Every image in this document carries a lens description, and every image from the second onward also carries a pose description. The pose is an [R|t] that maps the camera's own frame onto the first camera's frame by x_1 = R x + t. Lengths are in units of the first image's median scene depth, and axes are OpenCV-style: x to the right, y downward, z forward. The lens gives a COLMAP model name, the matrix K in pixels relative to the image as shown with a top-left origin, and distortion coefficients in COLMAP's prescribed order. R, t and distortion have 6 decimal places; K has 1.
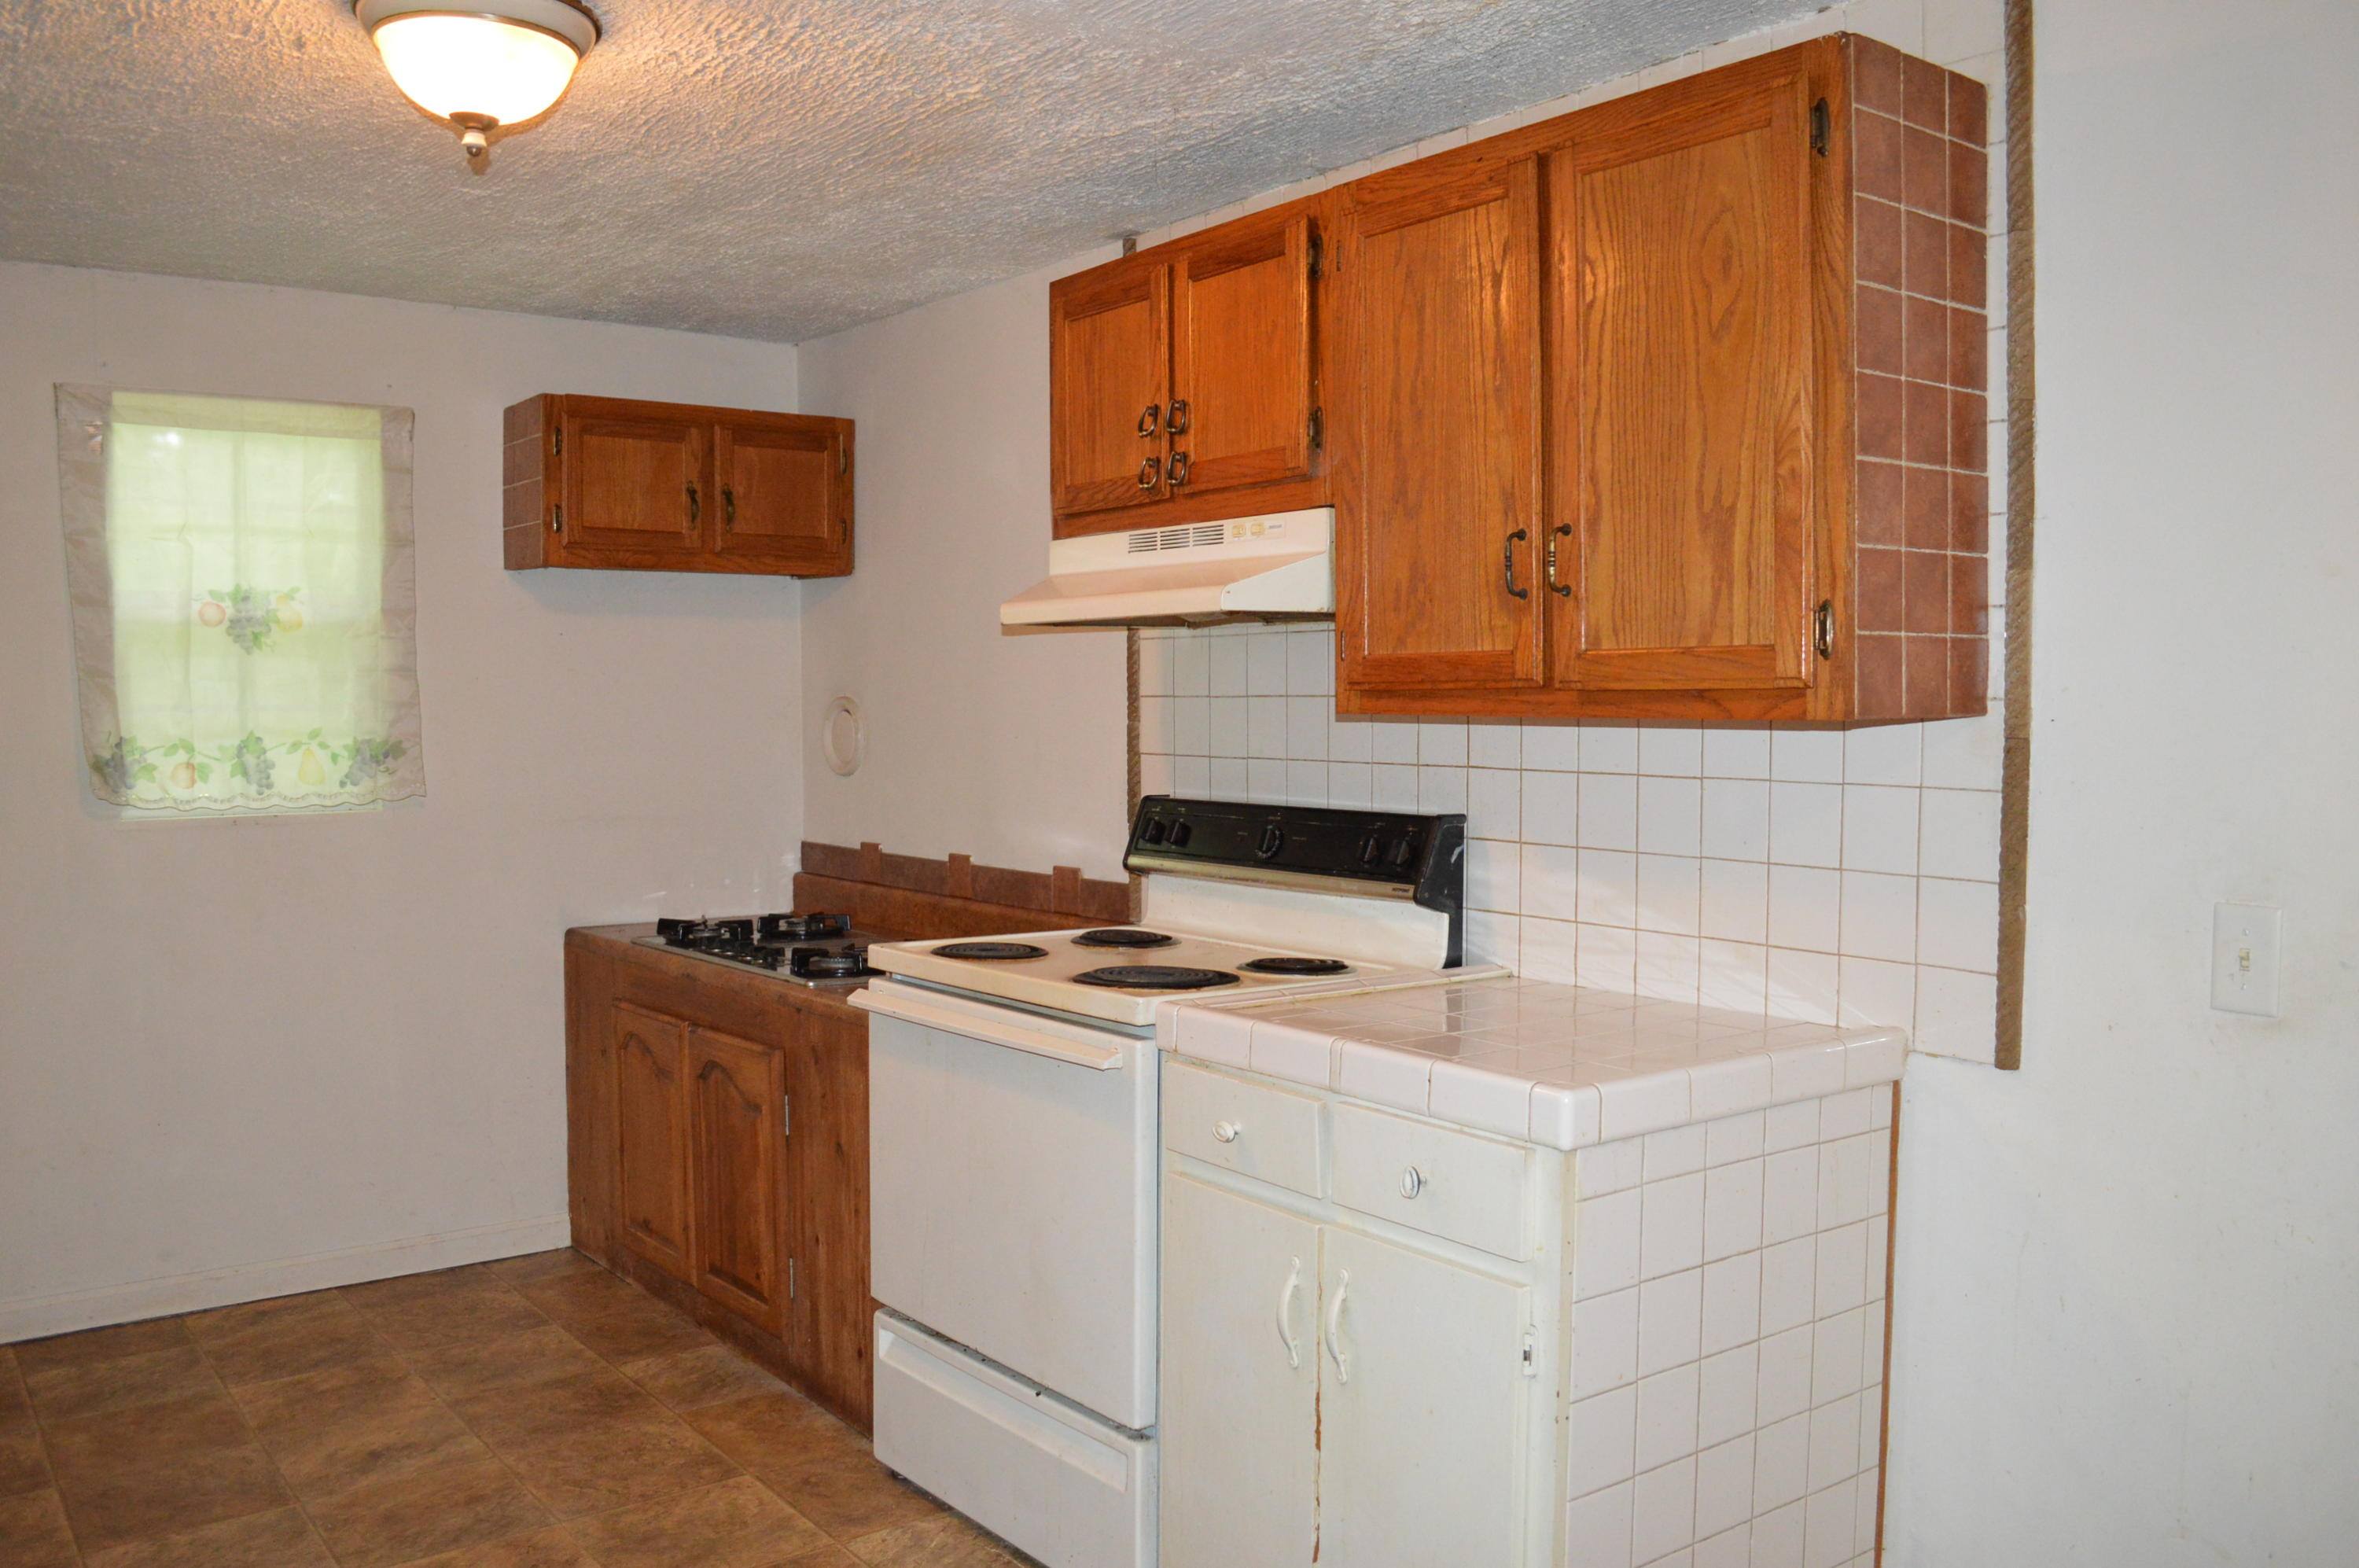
lens RADIAL K [[1869.9, 0, 1174.2], [0, 1869.9, 791.7], [0, 0, 1]] dist [-0.084361, 0.010573]
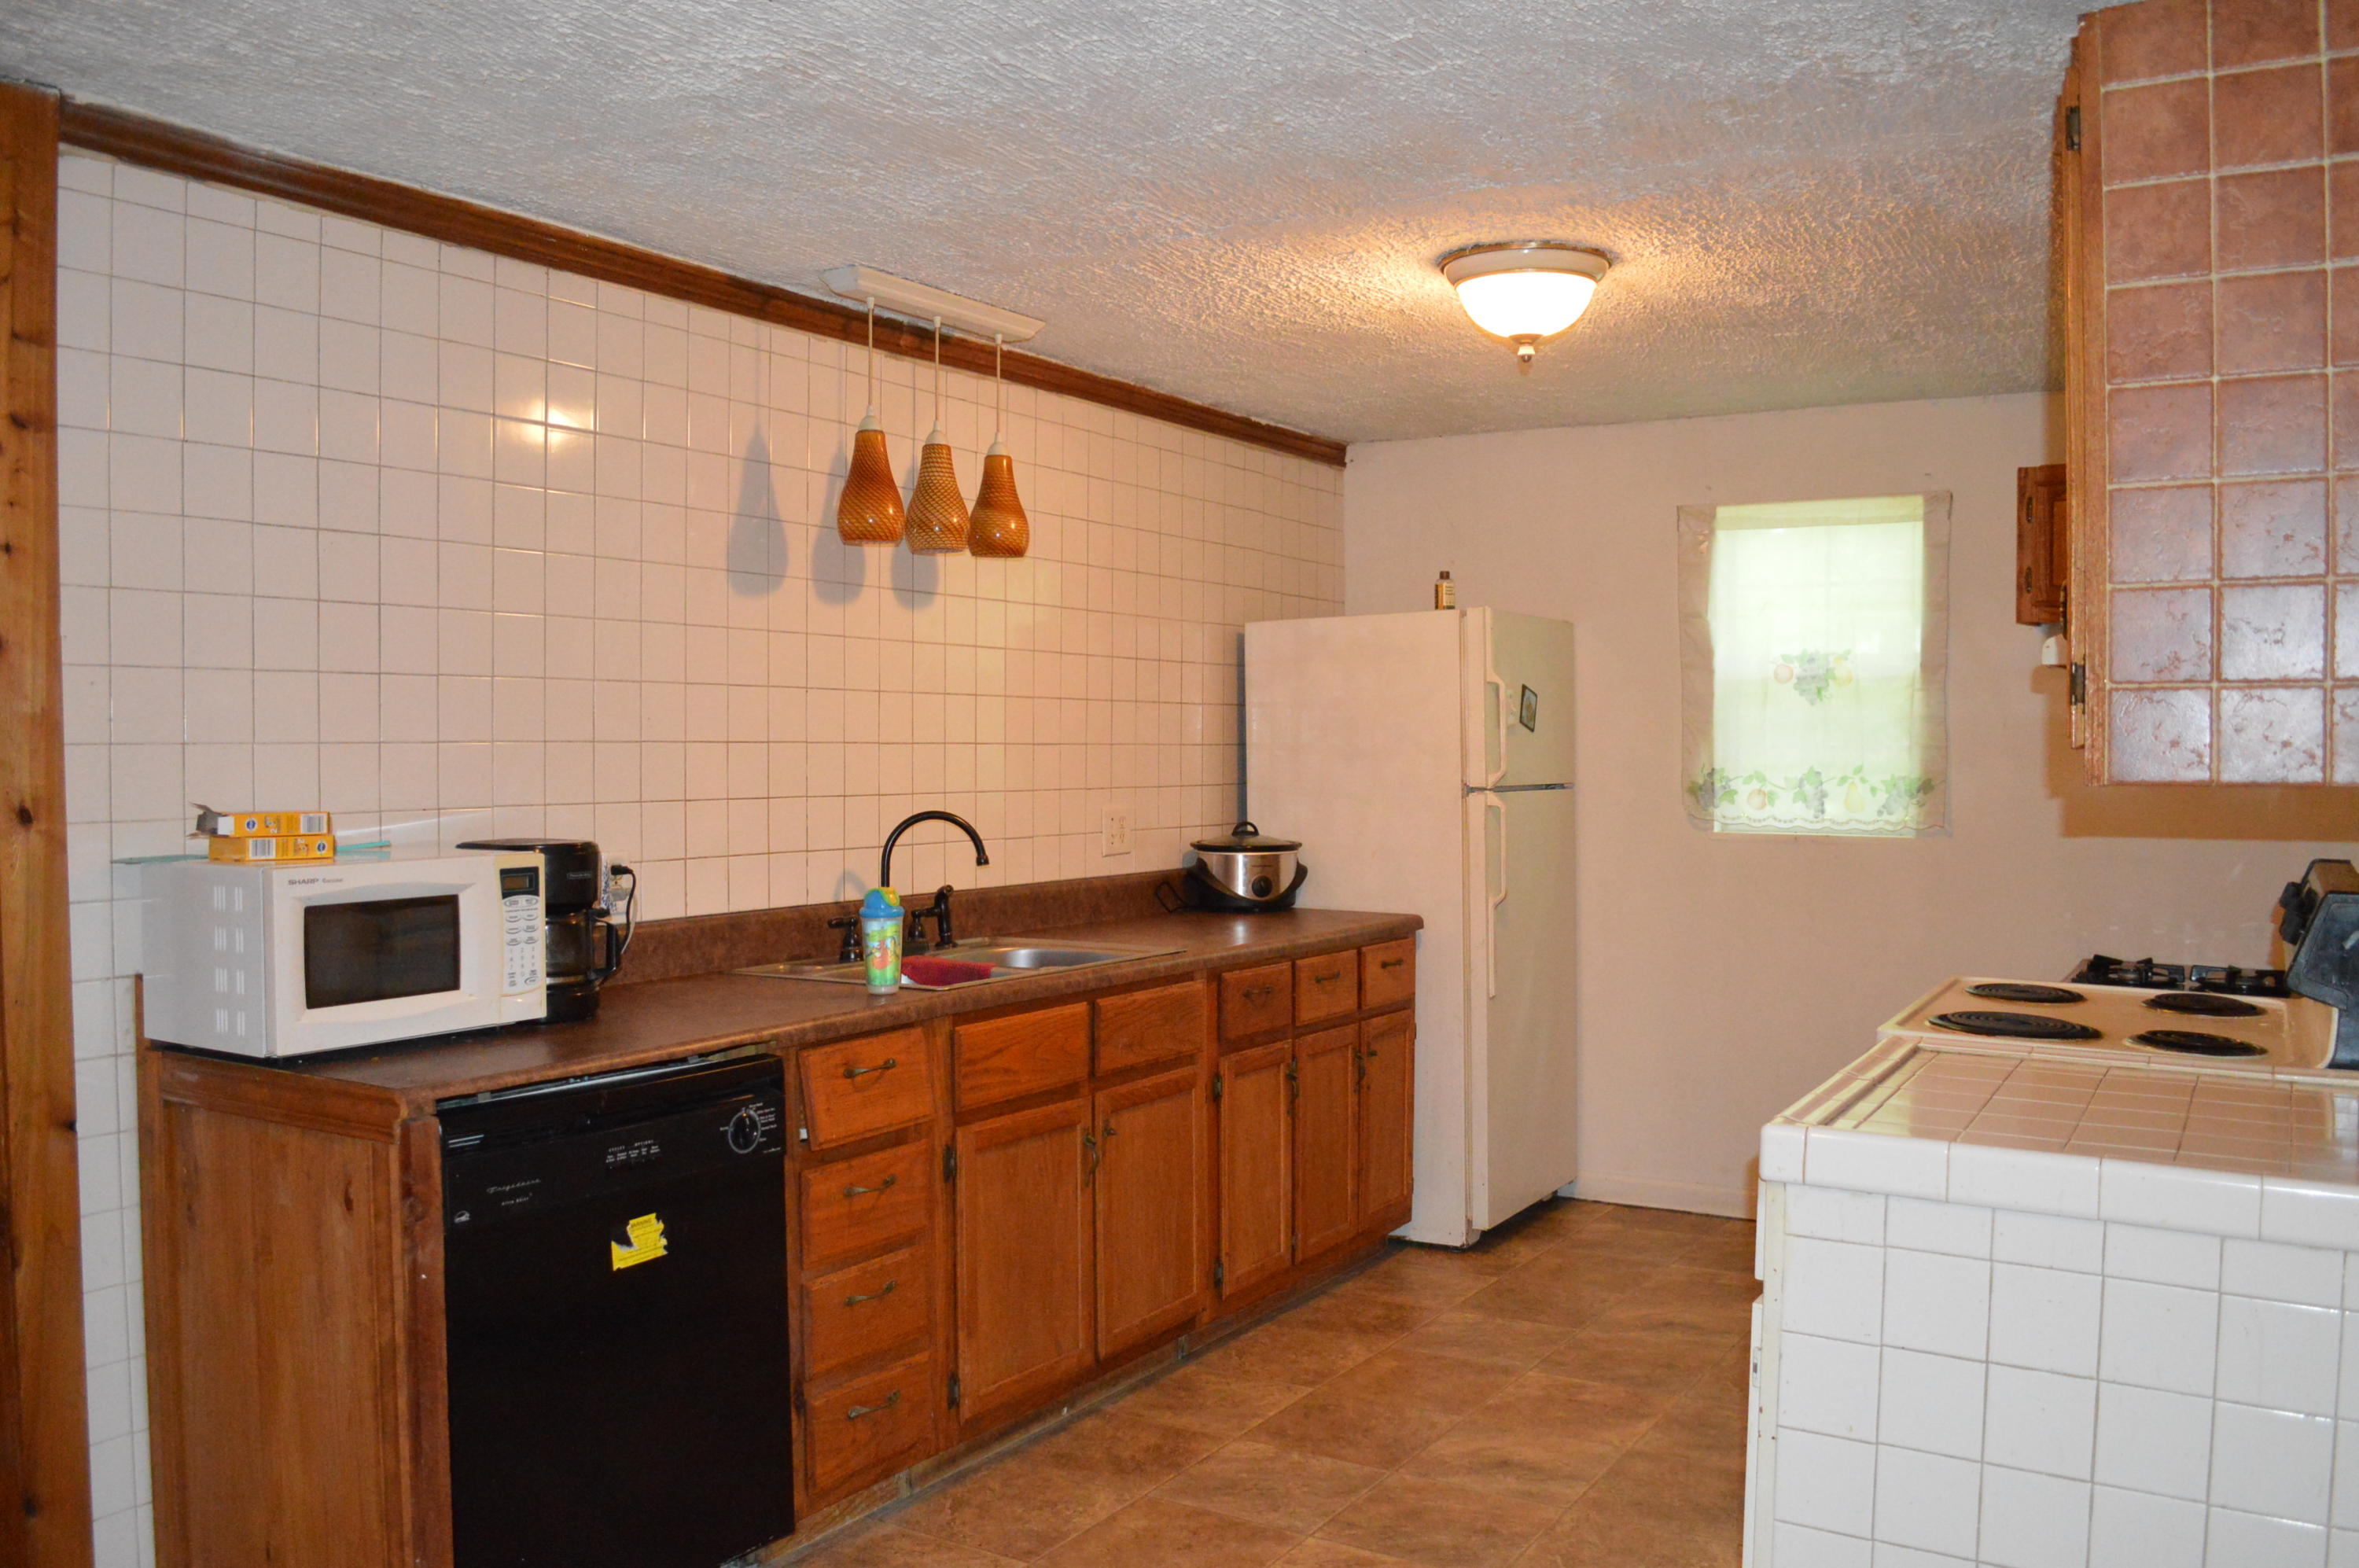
lens RADIAL K [[1869.9, 0, 1174.2], [0, 1869.9, 791.7], [0, 0, 1]] dist [-0.084361, 0.010573]
pose [[0.366828, 0.031396, -0.929759, 0.519923], [-0.047802, 0.998746, 0.014866, -0.014360], [0.929060, 0.038991, 0.367869, 0.139102]]
